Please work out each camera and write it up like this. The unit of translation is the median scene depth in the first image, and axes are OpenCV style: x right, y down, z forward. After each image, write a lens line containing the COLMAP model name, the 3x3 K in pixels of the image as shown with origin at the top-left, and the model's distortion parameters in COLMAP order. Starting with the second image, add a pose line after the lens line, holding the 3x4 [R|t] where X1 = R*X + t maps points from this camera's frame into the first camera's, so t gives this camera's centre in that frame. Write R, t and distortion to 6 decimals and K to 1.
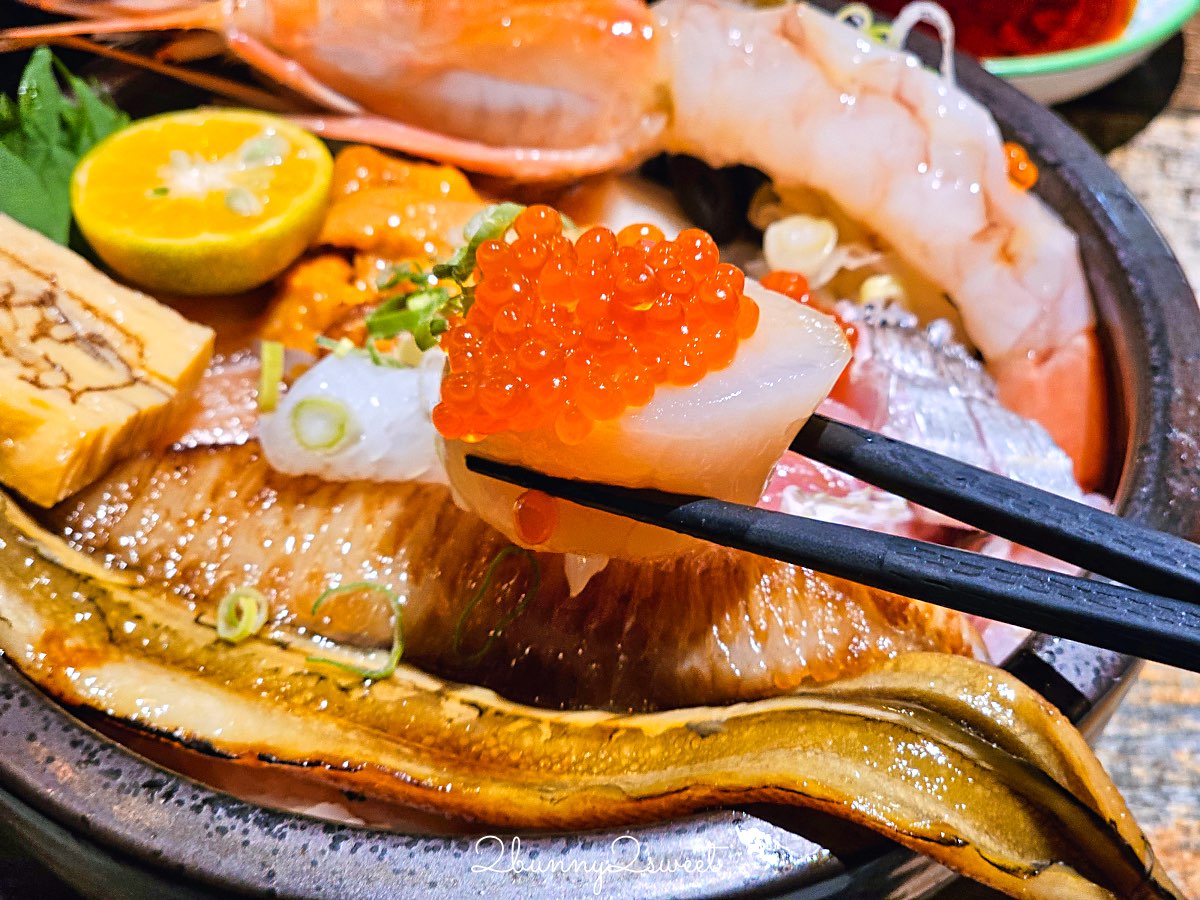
lens RADIAL K [[2378.8, 0, 600.0], [0, 2378.8, 450.0], [0, 0, 1]] dist [-0.093931, 0.238200]
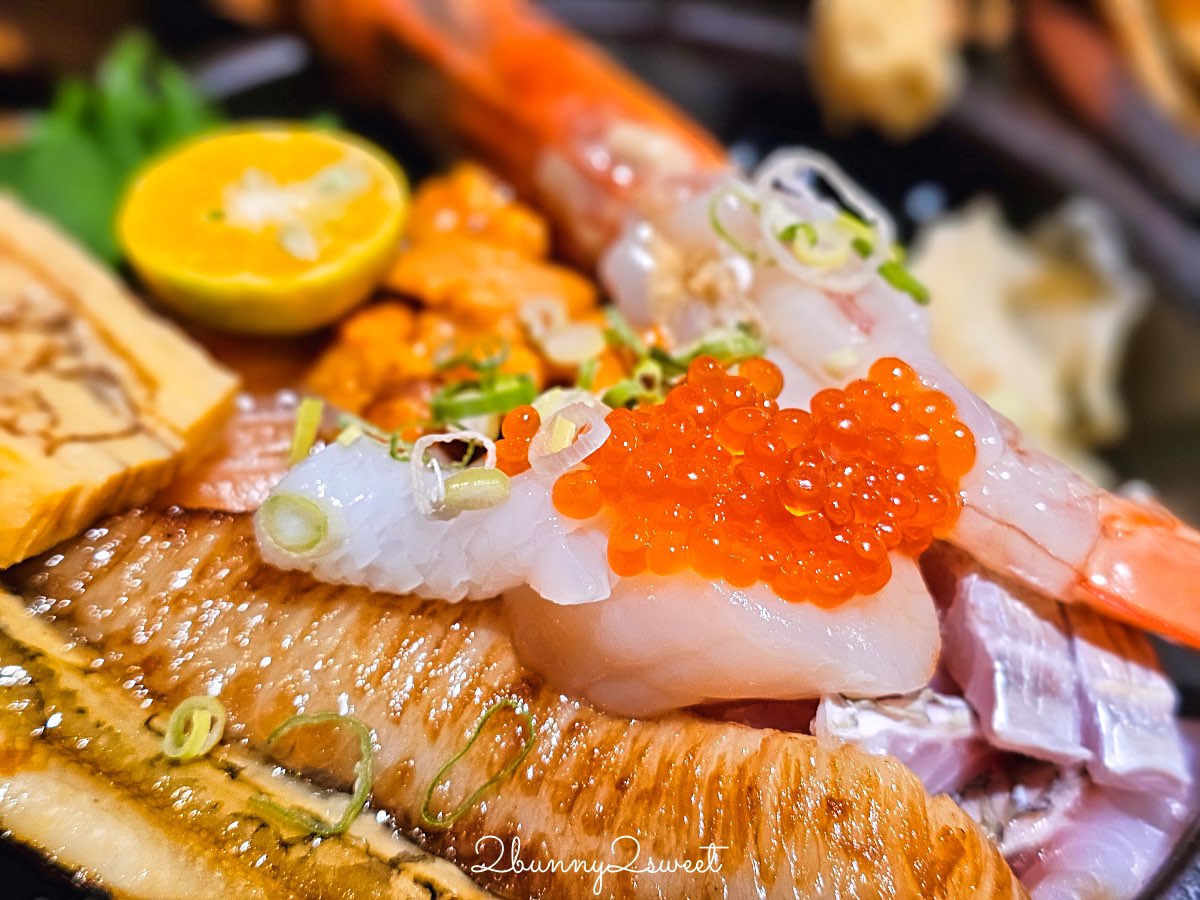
lens RADIAL K [[1642.1, 0, 618.4], [0, 1642.1, 457.8], [0, 0, 1]] dist [0.229851, -1.155157]
pose [[0.984376, 0.154923, -0.083680, 0.040428], [-0.146827, 0.984538, 0.095533, -0.112102], [0.097187, -0.081754, 0.991903, 0.414322]]
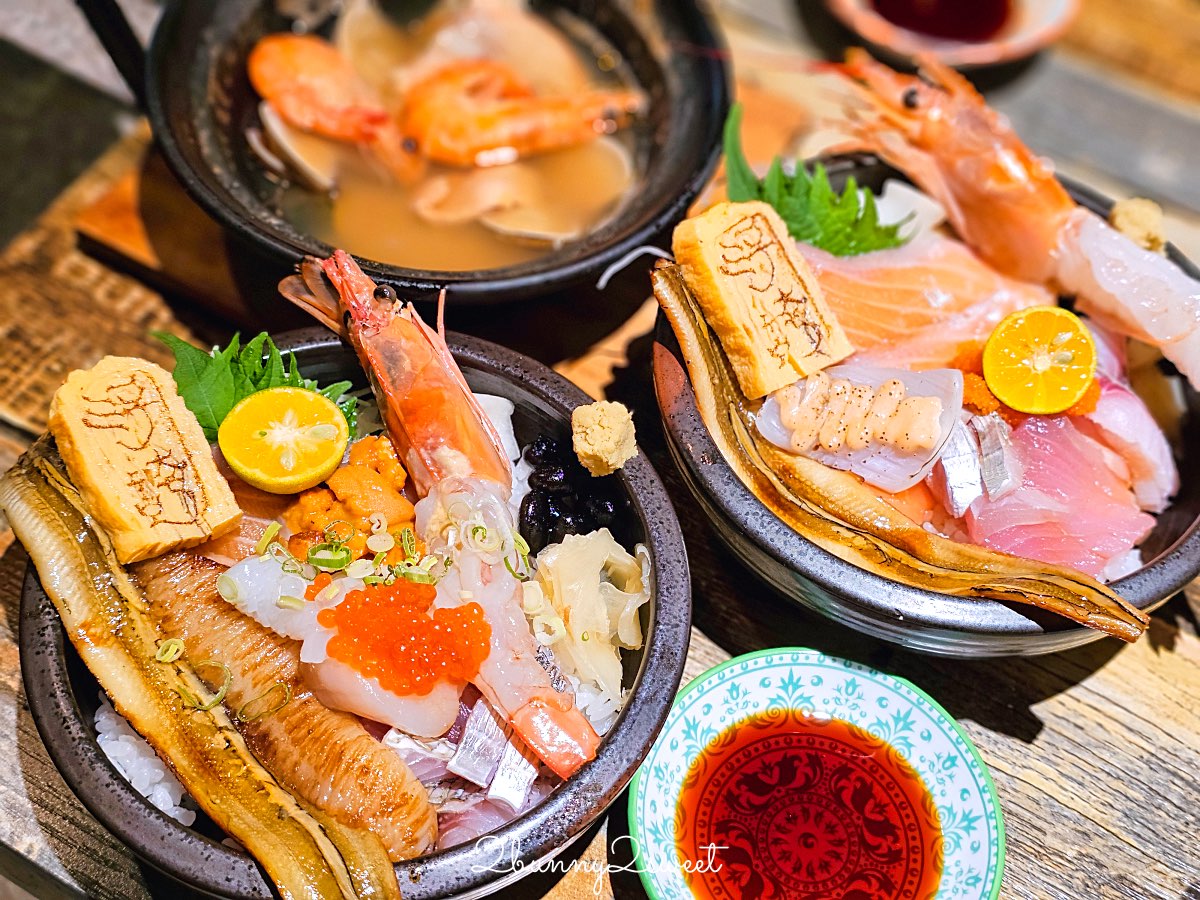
lens RADIAL K [[1606.7, 0, 600.0], [0, 1606.7, 450.0], [0, 0, 1]] dist [0.287337, -1.168057]
pose [[0.847543, 0.468368, -0.249605, 0.487291], [-0.415976, 0.878315, 0.235640, -0.627621], [0.329598, -0.095885, 0.939240, -0.288205]]
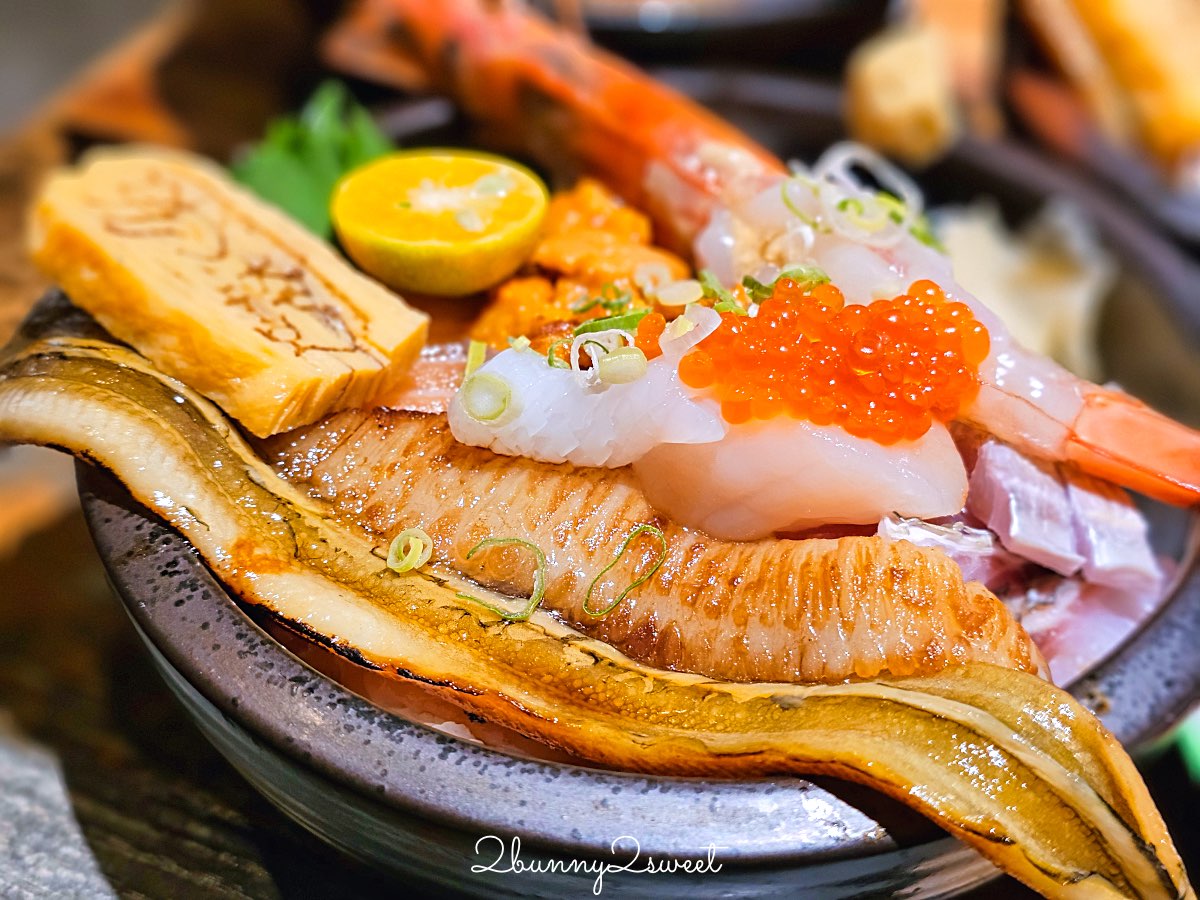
lens RADIAL K [[1642.1, 0, 618.4], [0, 1642.1, 457.8], [0, 0, 1]] dist [0.229851, -1.155157]
pose [[0.986174, 0.134742, -0.096460, 0.023652], [-0.138996, 0.989533, -0.038792, 0.041124], [0.090223, 0.051663, 0.994581, 0.195970]]
